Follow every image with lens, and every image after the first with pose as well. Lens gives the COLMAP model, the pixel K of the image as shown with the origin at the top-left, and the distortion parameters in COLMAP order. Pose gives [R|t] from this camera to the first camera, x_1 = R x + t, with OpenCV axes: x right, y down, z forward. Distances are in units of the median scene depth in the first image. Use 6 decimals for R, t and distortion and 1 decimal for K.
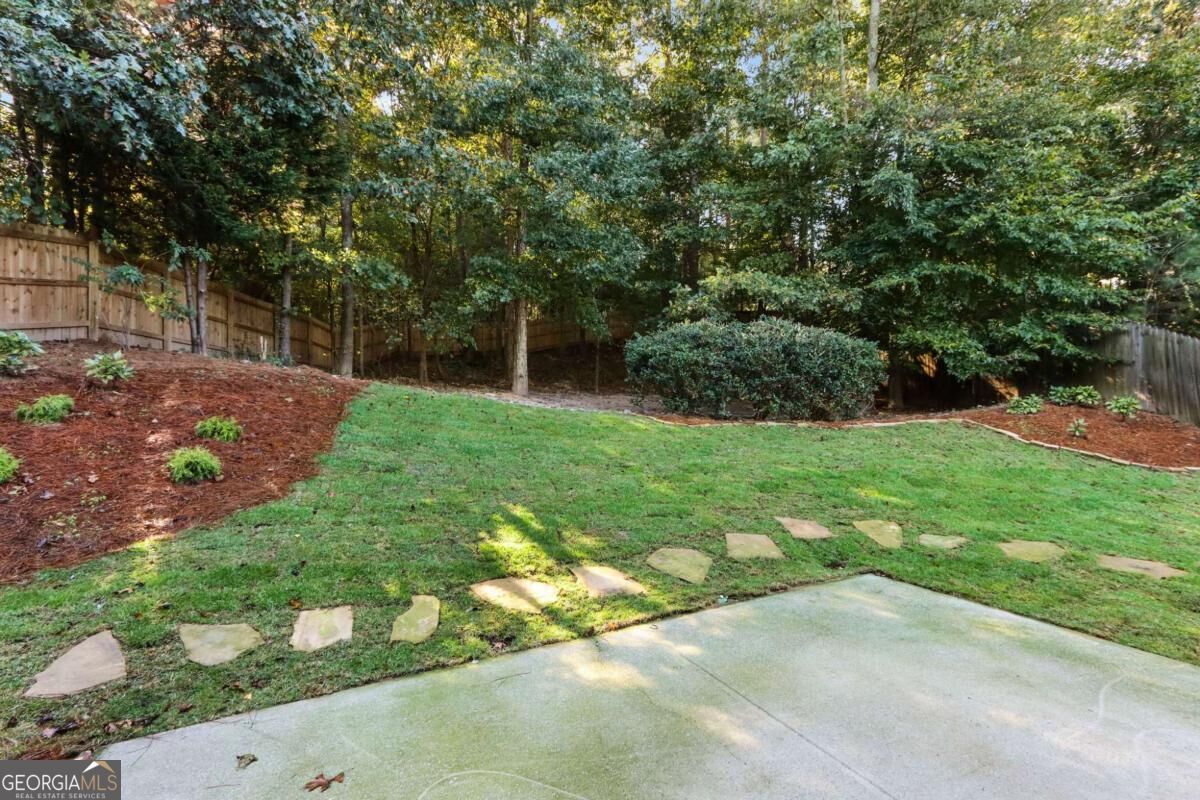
lens RADIAL K [[558.0, 0, 600.2], [0, 558.0, 399.8], [0, 0, 1]] dist [-0.000720, 0.000128]
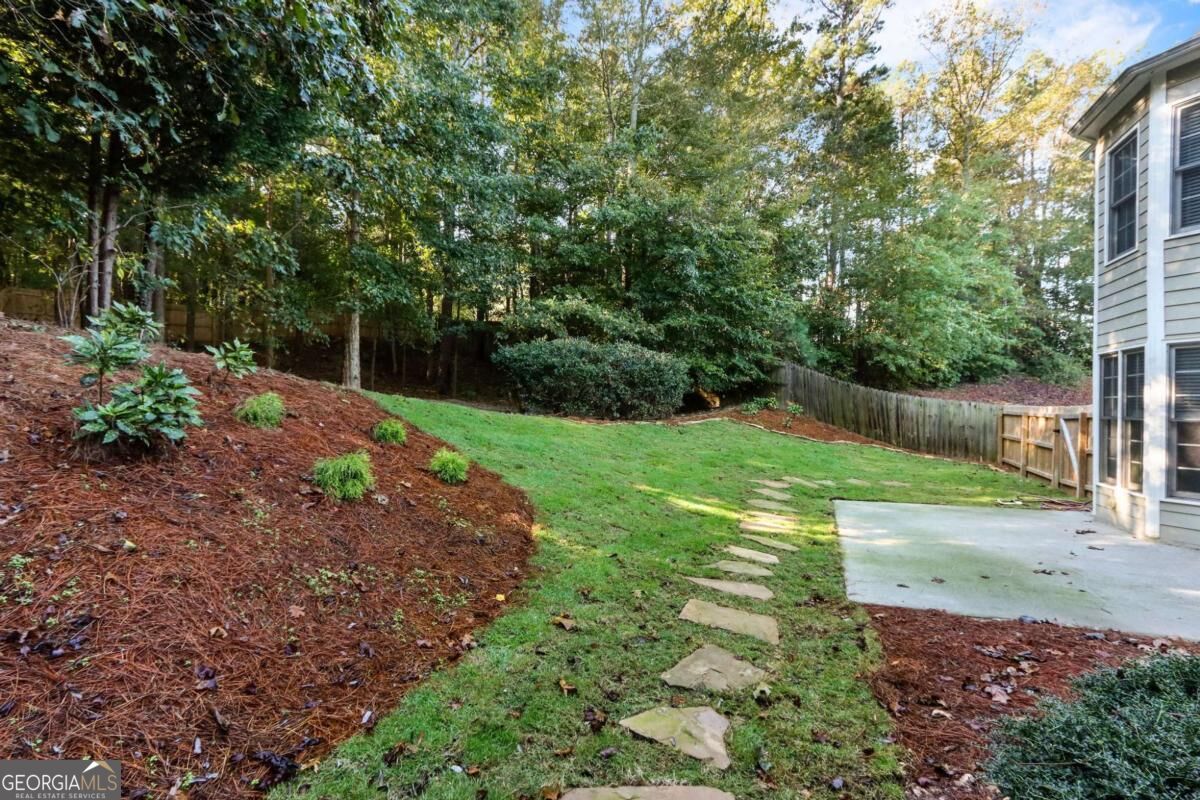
lens RADIAL K [[558.0, 0, 601.8], [0, 558.0, 404.4], [0, 0, 1]] dist [-0.000720, 0.000128]
pose [[0.774152, 0.006257, 0.632969, -0.563262], [-0.006751, 0.999976, -0.001628, 0.001764], [-0.632964, -0.003013, 0.774175, 0.028109]]
